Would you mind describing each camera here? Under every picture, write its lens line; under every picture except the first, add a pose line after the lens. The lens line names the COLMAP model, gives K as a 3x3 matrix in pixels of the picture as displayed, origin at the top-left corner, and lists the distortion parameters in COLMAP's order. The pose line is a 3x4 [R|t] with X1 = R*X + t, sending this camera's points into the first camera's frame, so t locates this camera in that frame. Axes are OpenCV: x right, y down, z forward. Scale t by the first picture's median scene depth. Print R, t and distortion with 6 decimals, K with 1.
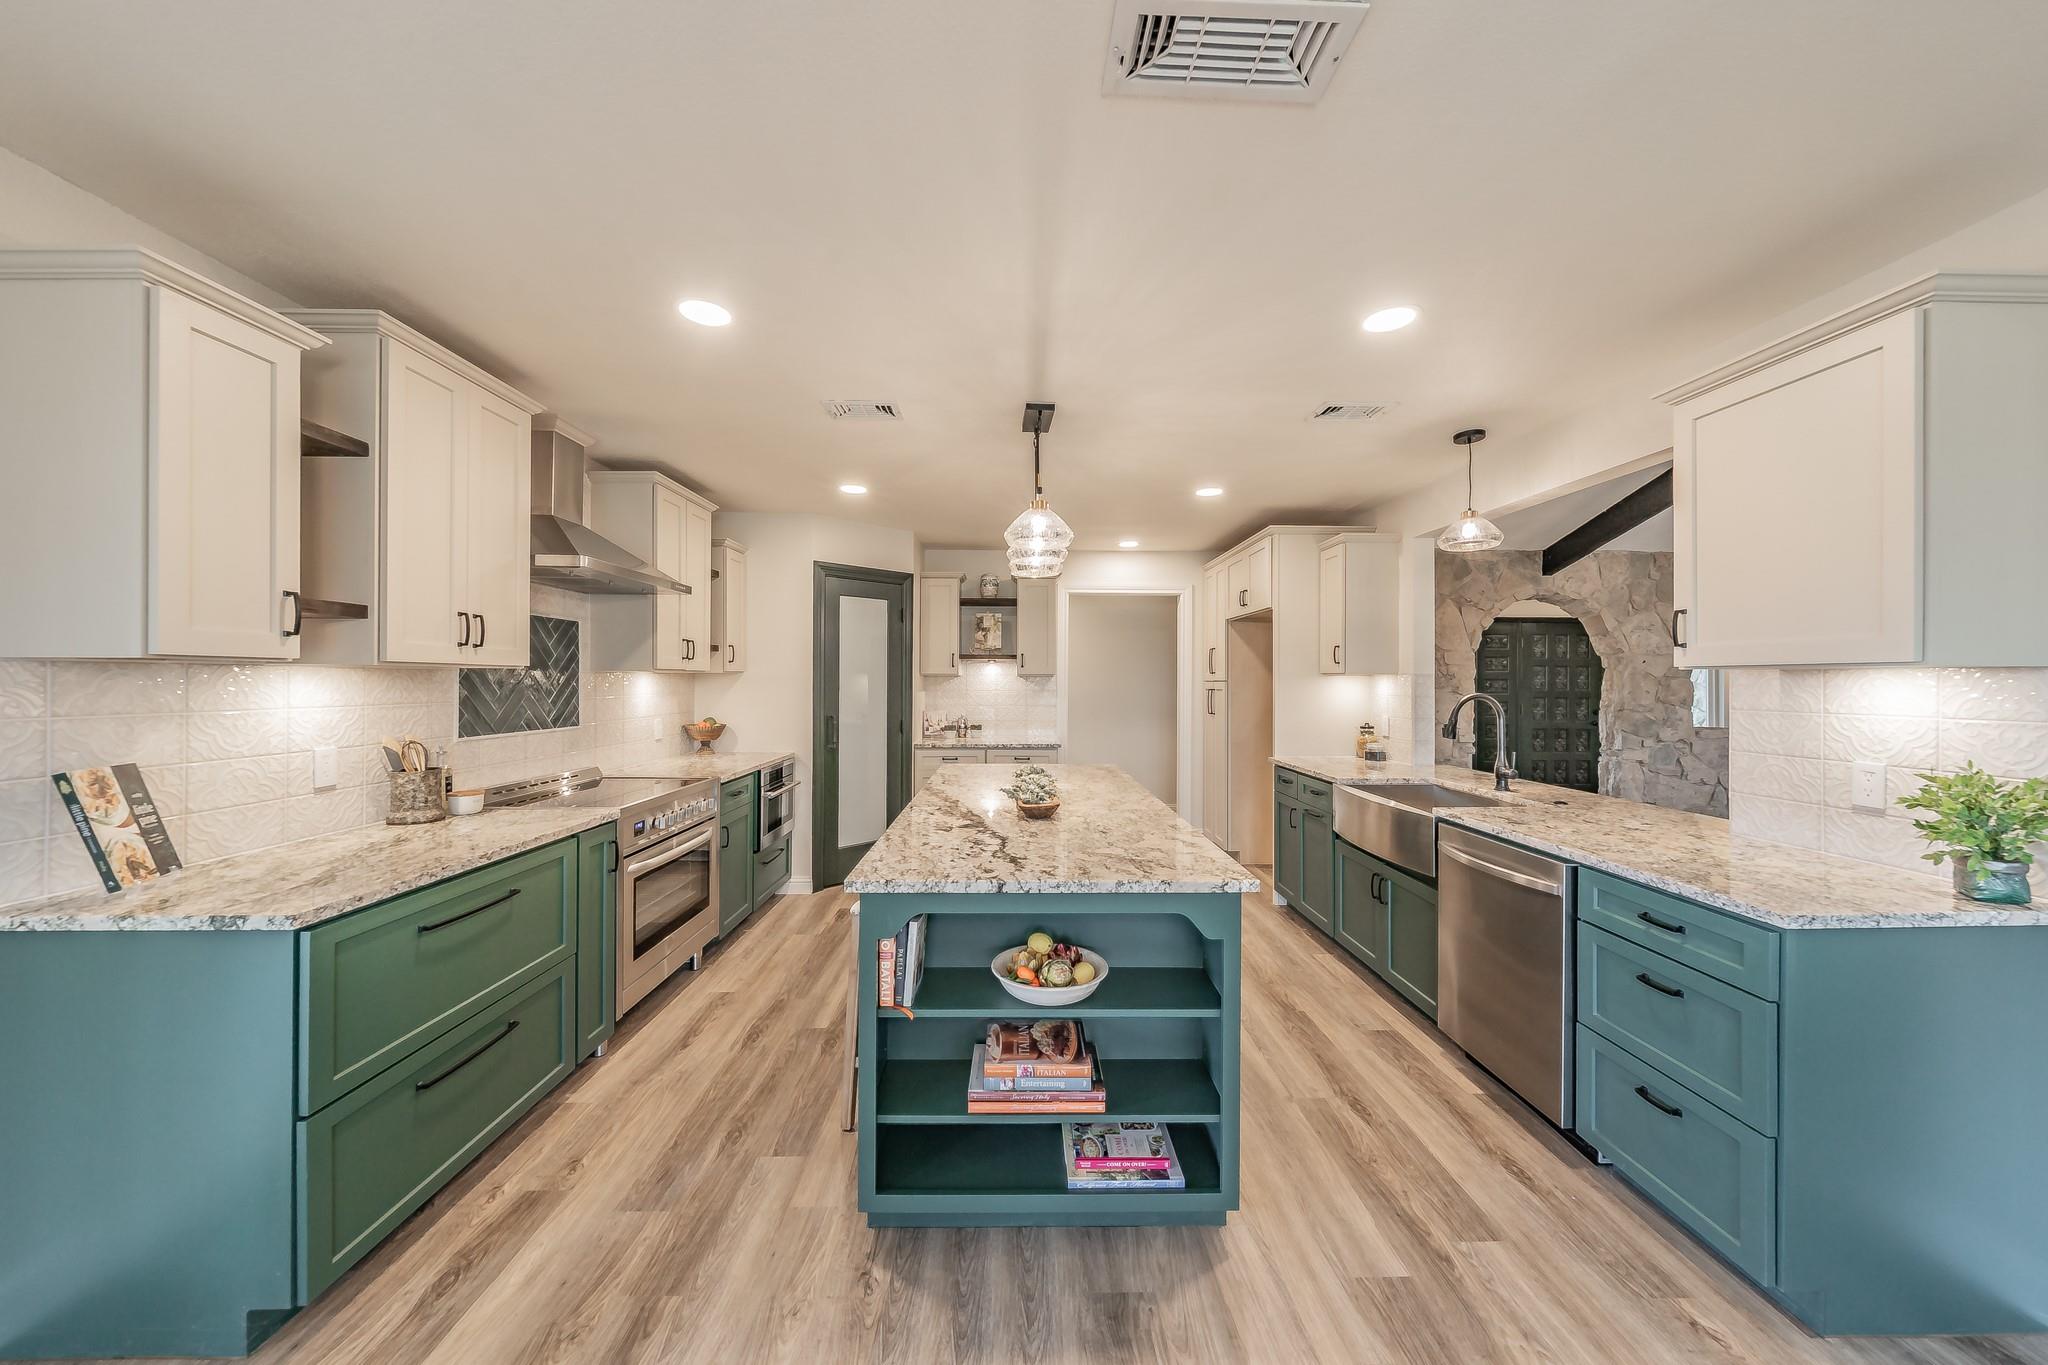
lens RADIAL K [[727.8, 0, 1030.2], [0, 727.8, 681.5], [0, 0, 1]] dist [0.002072, 0.000138]
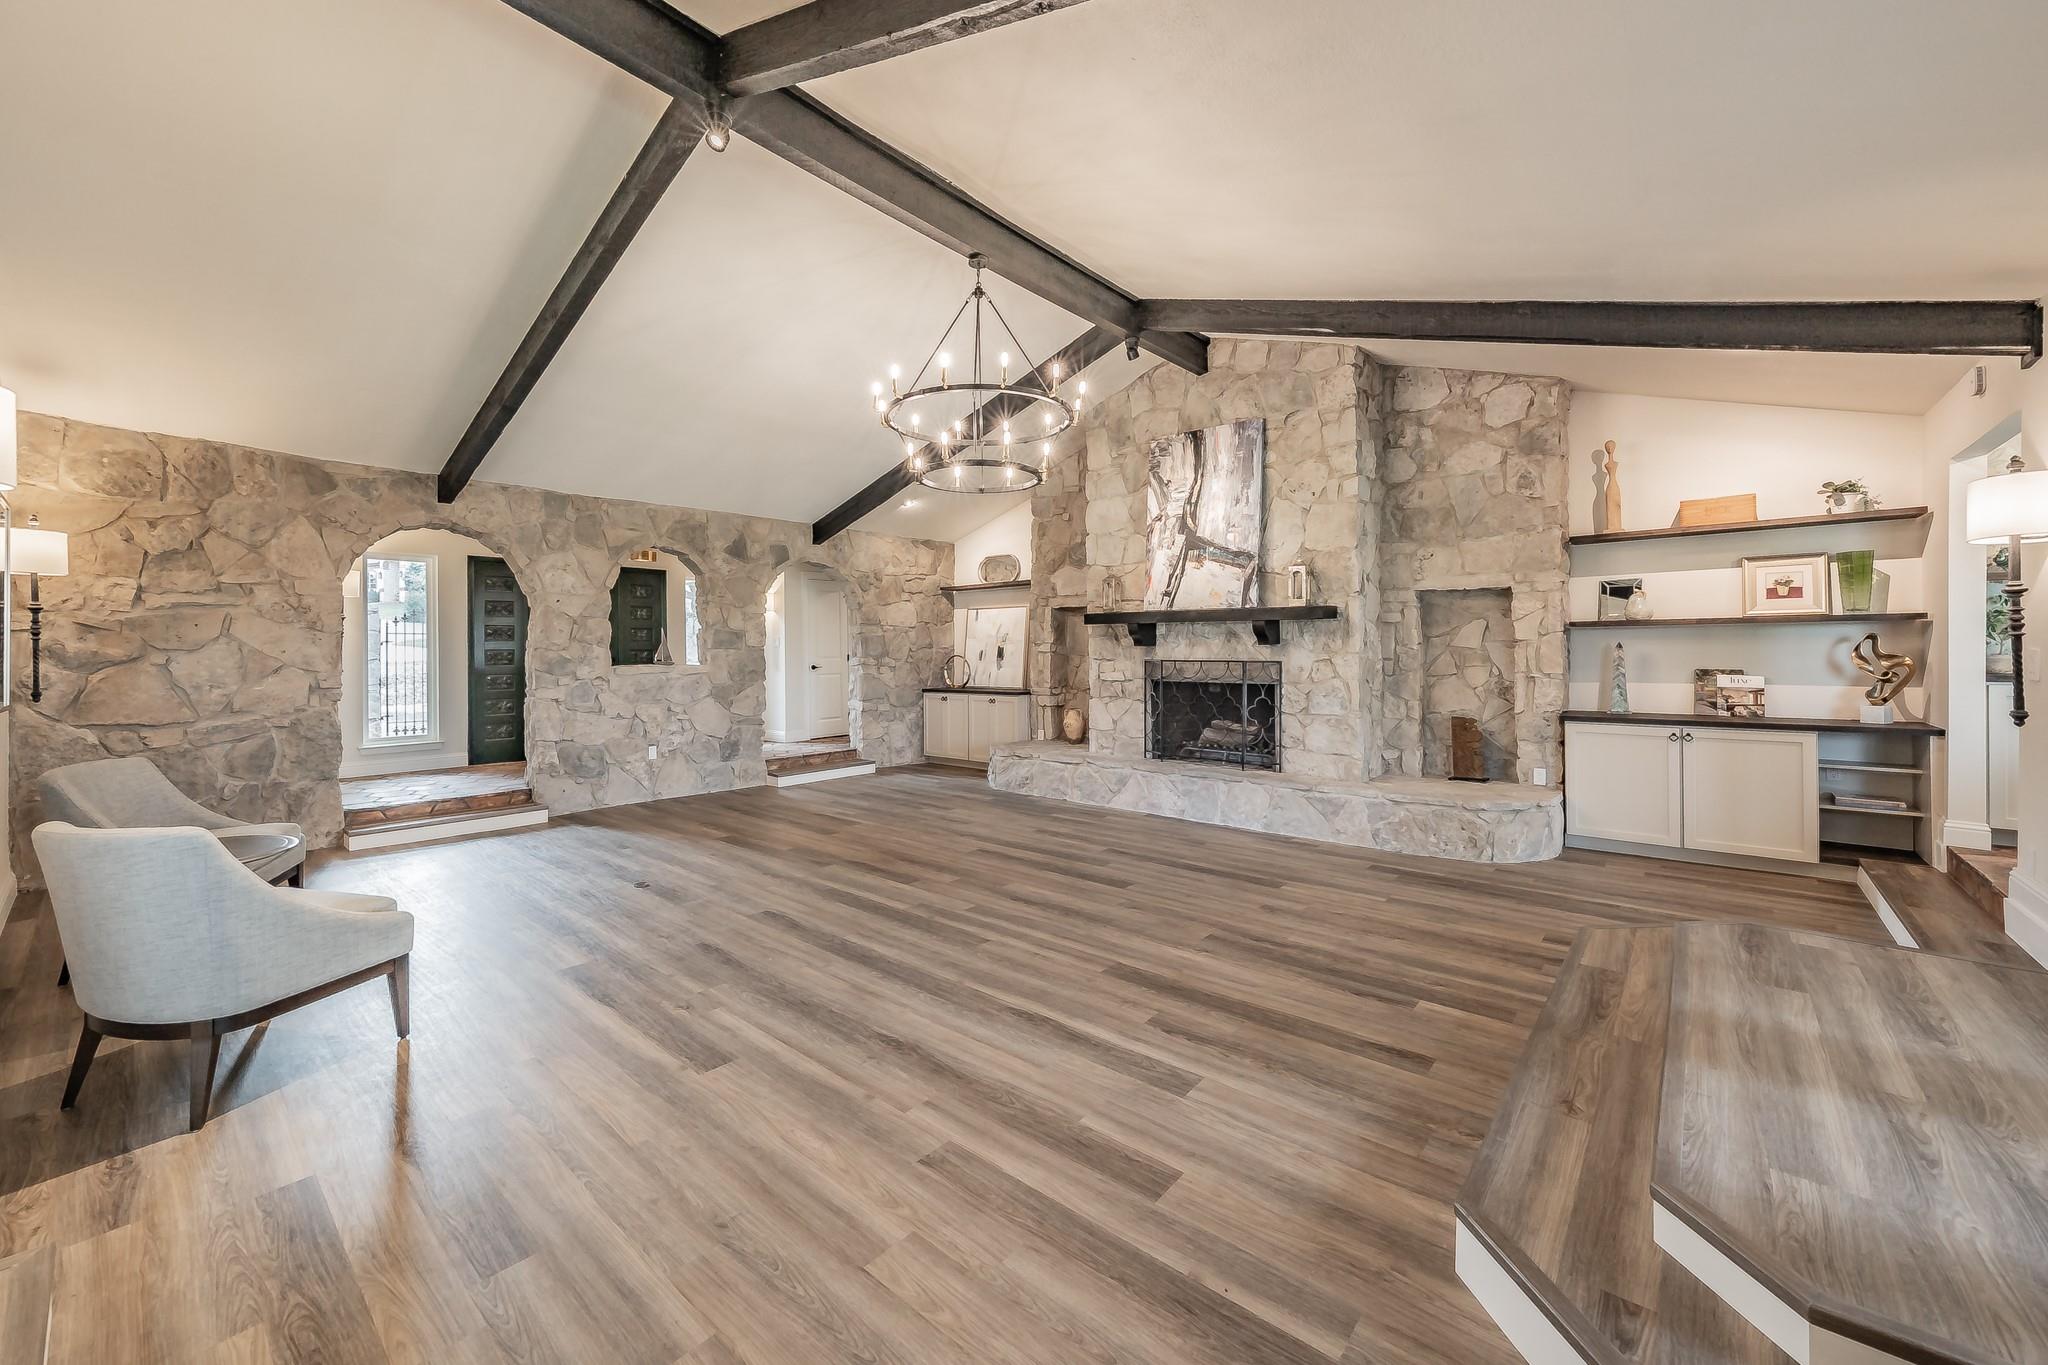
lens RADIAL K [[779.8, 0, 1028.4], [0, 779.8, 649.0], [0, 0, 1]] dist [-0.001200, 0.000117]
pose [[0.674435, -0.003399, 0.738326, 0.485738], [0.008306, 0.999961, -0.002984, 0.048463], [-0.738288, 0.008146, 0.674437, -0.209181]]
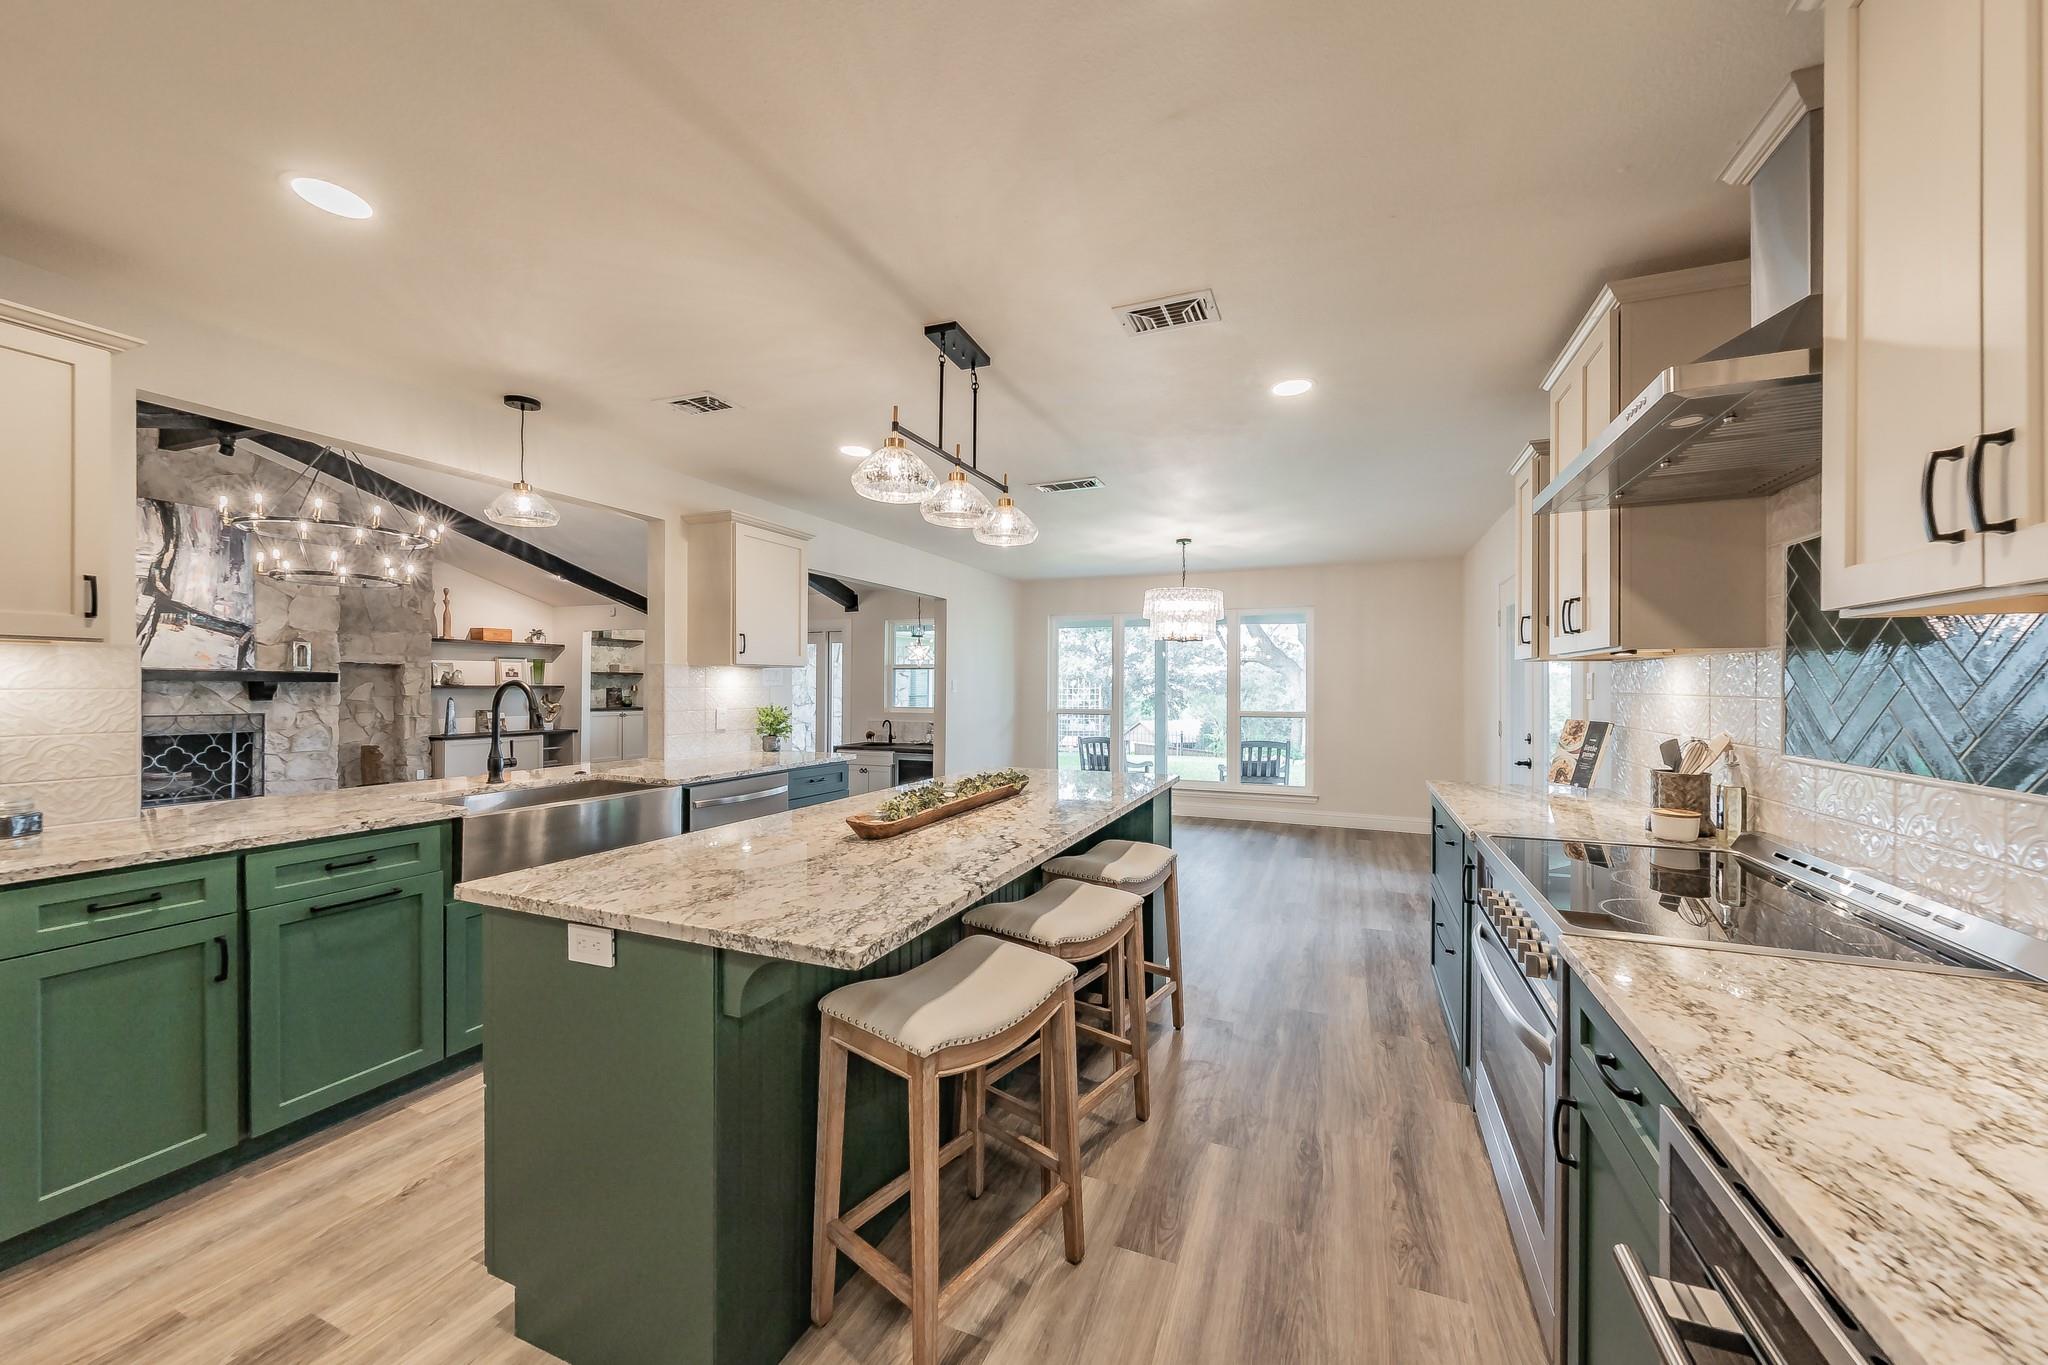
lens RADIAL K [[727.8, 0, 1040.4], [0, 727.8, 686.1], [0, 0, 1]] dist [0.002072, 0.000138]
pose [[-0.914112, -0.006057, 0.405417, -0.196162], [-0.005586, 0.999982, 0.002344, 0.009324], [-0.405423, -0.000122, -0.914129, 0.815673]]
